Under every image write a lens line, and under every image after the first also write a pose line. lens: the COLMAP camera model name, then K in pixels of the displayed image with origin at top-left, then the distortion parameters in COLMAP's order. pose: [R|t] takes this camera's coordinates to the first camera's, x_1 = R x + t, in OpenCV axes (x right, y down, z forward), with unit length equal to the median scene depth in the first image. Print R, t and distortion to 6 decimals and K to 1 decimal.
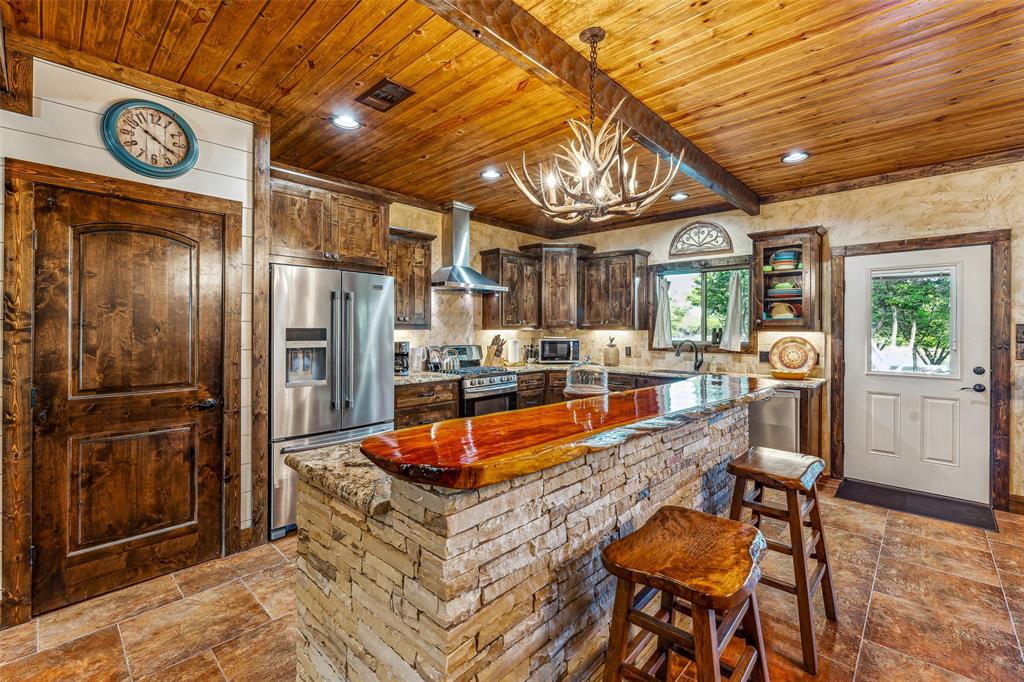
lens RADIAL K [[438.4, 0, 505.7], [0, 438.4, 327.6], [0, 0, 1]] dist [-0.003072, -0.000491]
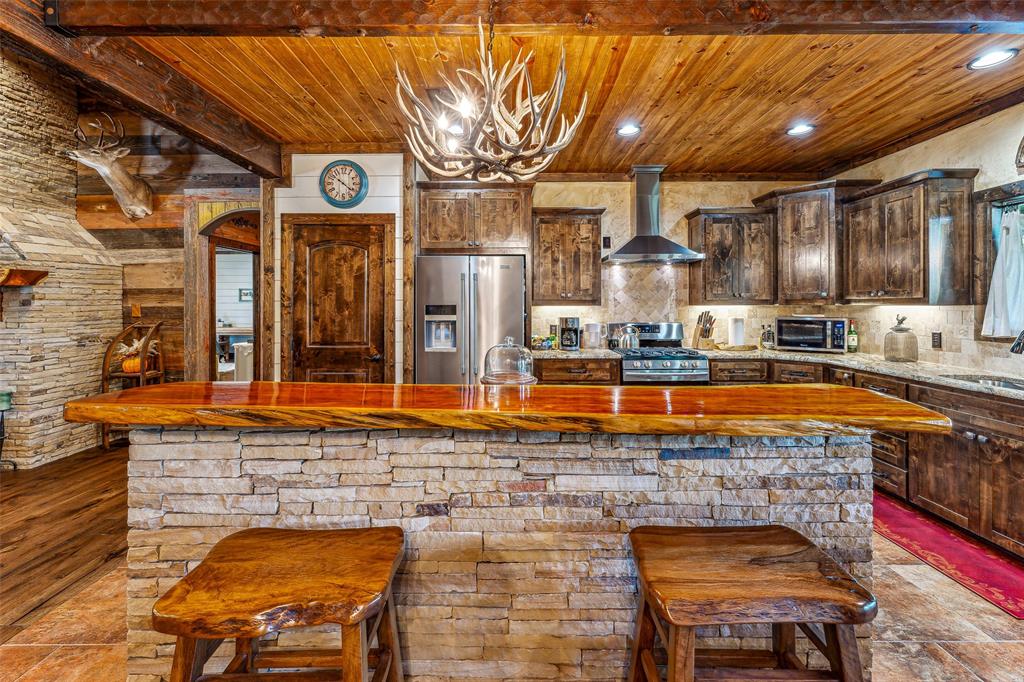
lens RADIAL K [[417.6, 0, 502.2], [0, 417.6, 303.2], [0, 0, 1]] dist [0.005826, -0.001790]
pose [[0.690982, -0.006576, -0.722842, 0.367358], [0.006701, 0.999974, -0.002692, 0.000686], [0.722841, -0.002983, 0.691008, 0.213576]]
